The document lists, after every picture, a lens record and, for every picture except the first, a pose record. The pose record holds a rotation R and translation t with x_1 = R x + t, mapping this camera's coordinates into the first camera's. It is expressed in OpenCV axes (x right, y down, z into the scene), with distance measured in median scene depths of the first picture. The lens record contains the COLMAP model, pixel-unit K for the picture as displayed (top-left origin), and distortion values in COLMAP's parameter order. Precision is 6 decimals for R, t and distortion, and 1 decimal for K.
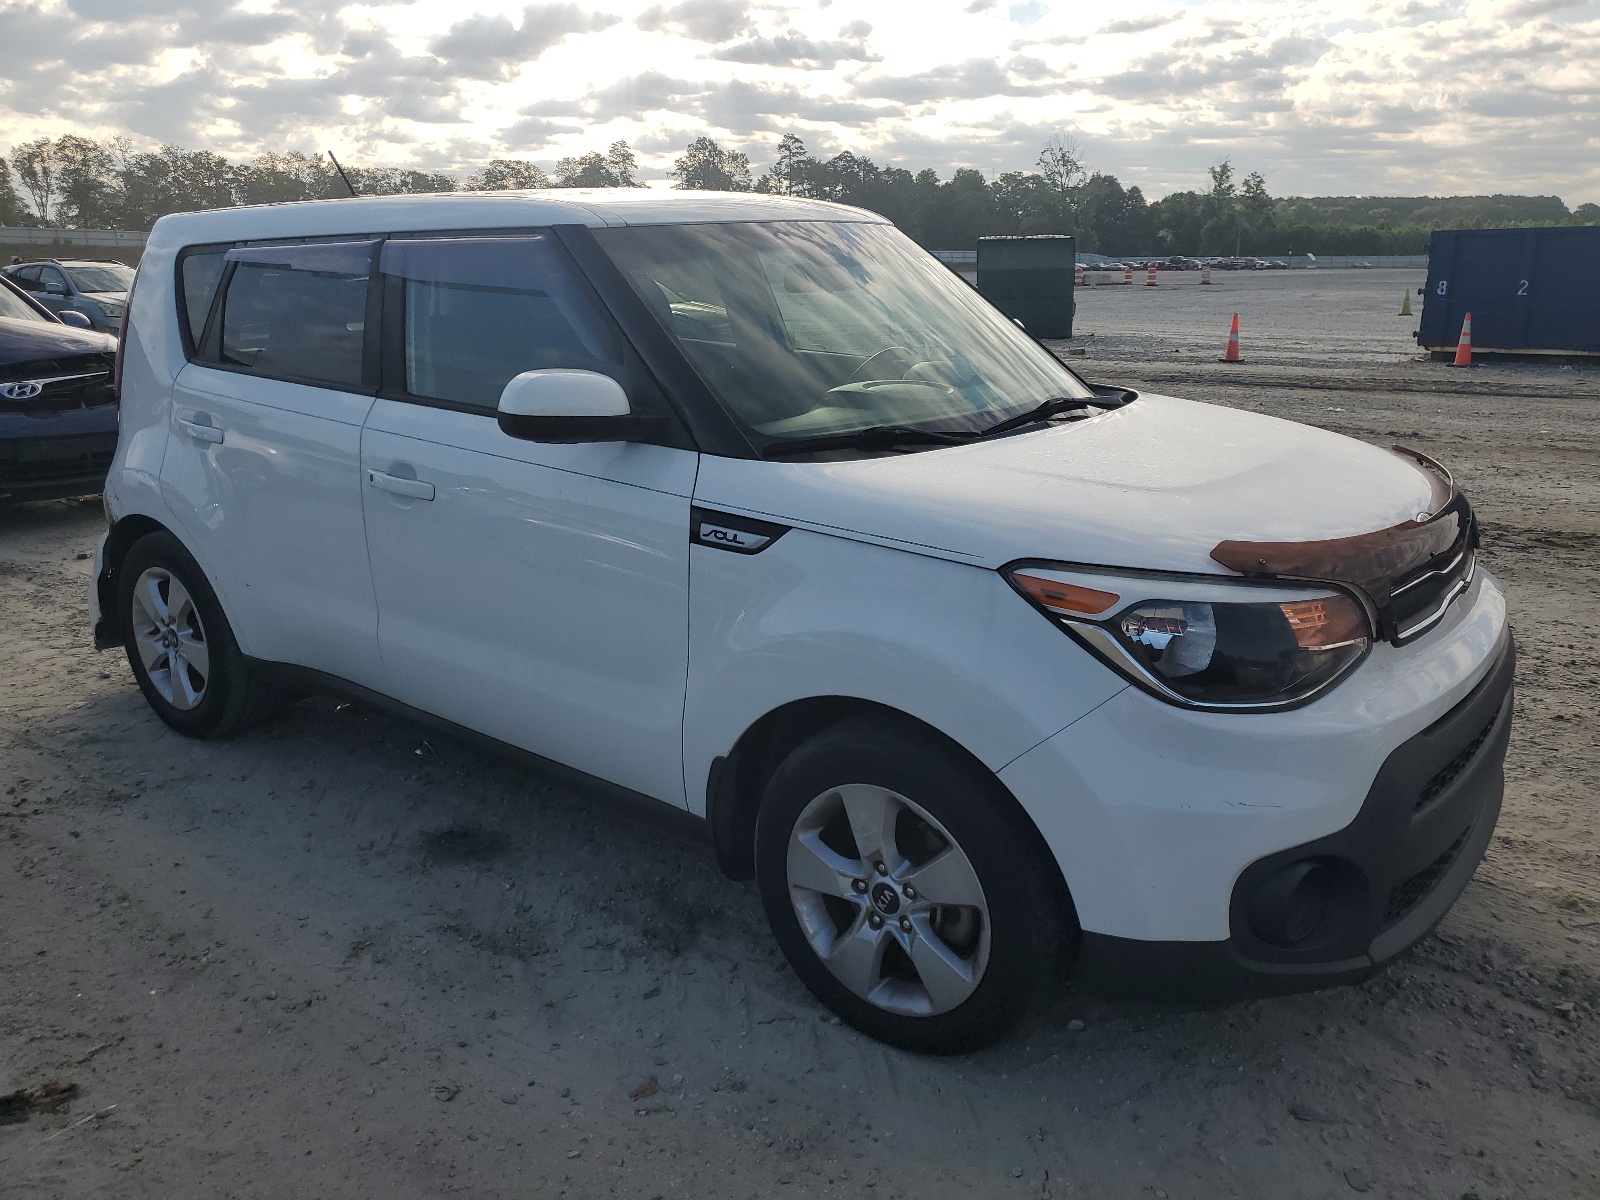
lens RADIAL K [[1205.6, 0, 803.4], [0, 1205.6, 596.8], [0, 0, 1]] dist [-0.008160, -0.010805]
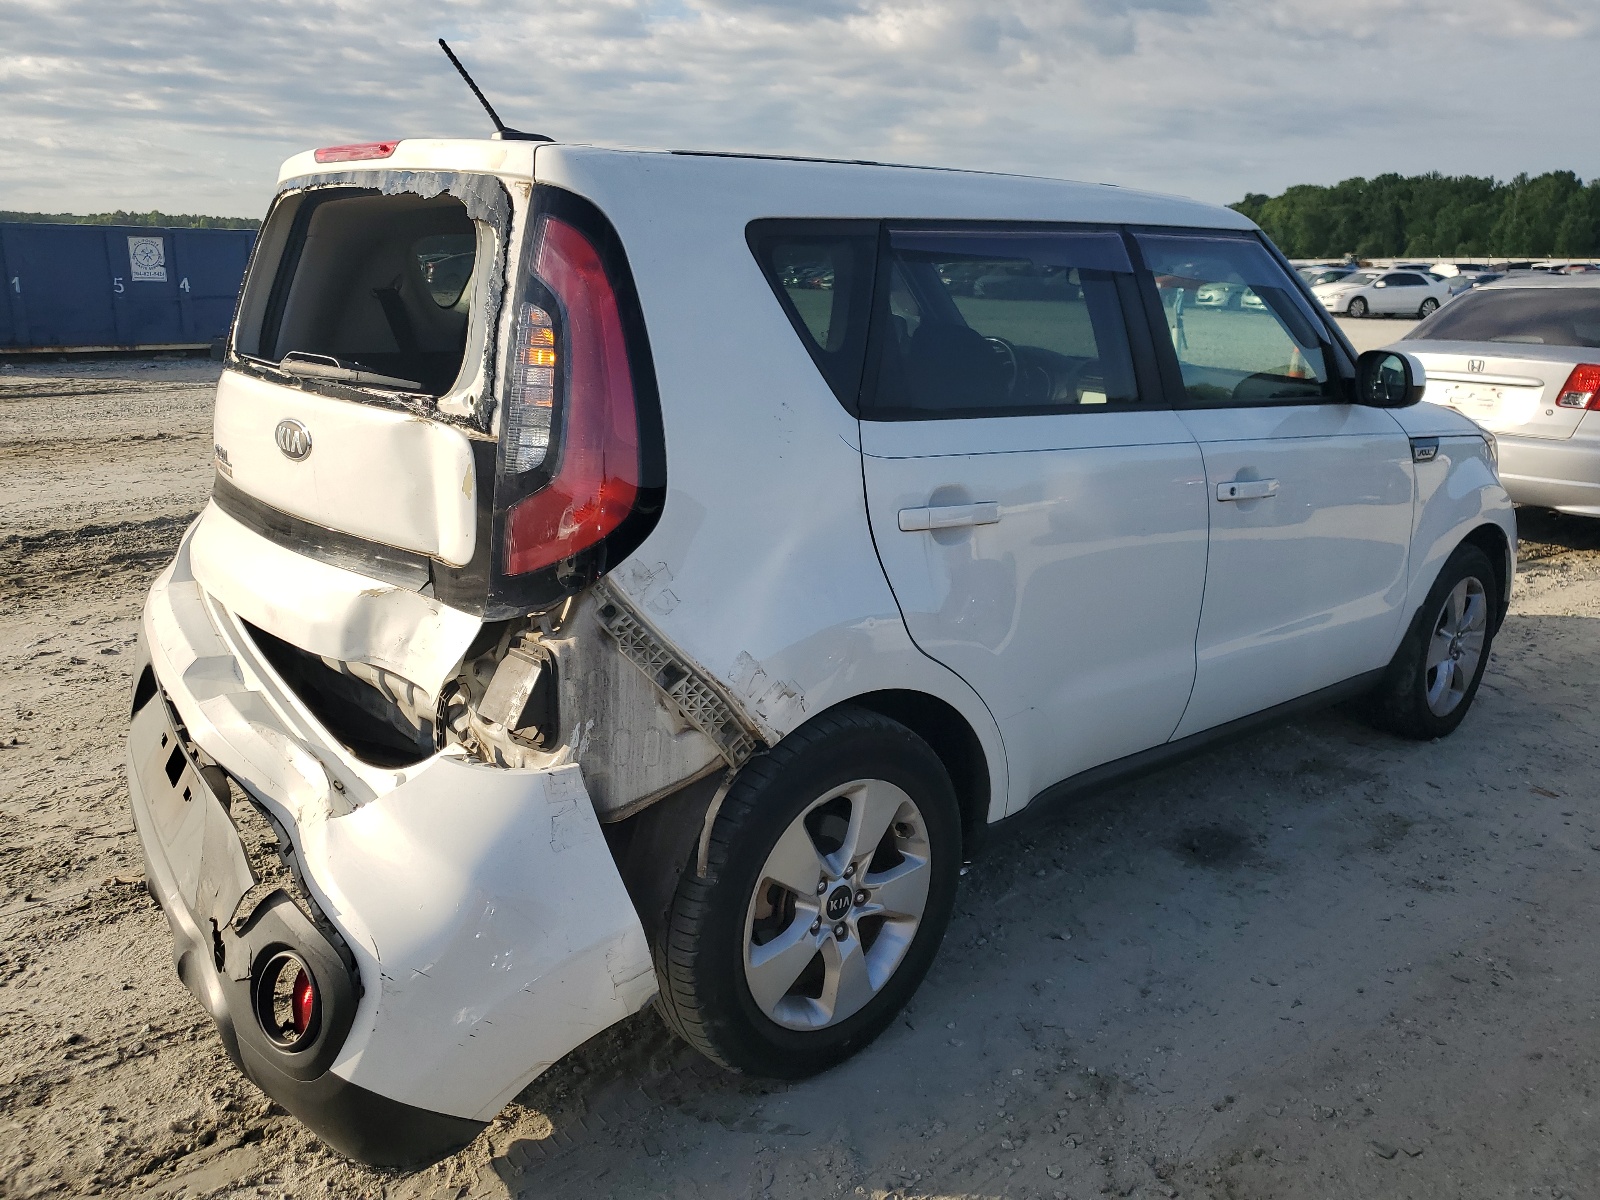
lens RADIAL K [[1205.6, 0, 800.5], [0, 1205.6, 603.1], [0, 0, 1]] dist [-0.008160, -0.010805]
pose [[0.244692, -0.265291, 0.932602, -1.382239], [0.250135, 0.946555, 0.203631, -0.303464], [-0.936781, 0.183449, 0.297973, 1.094058]]
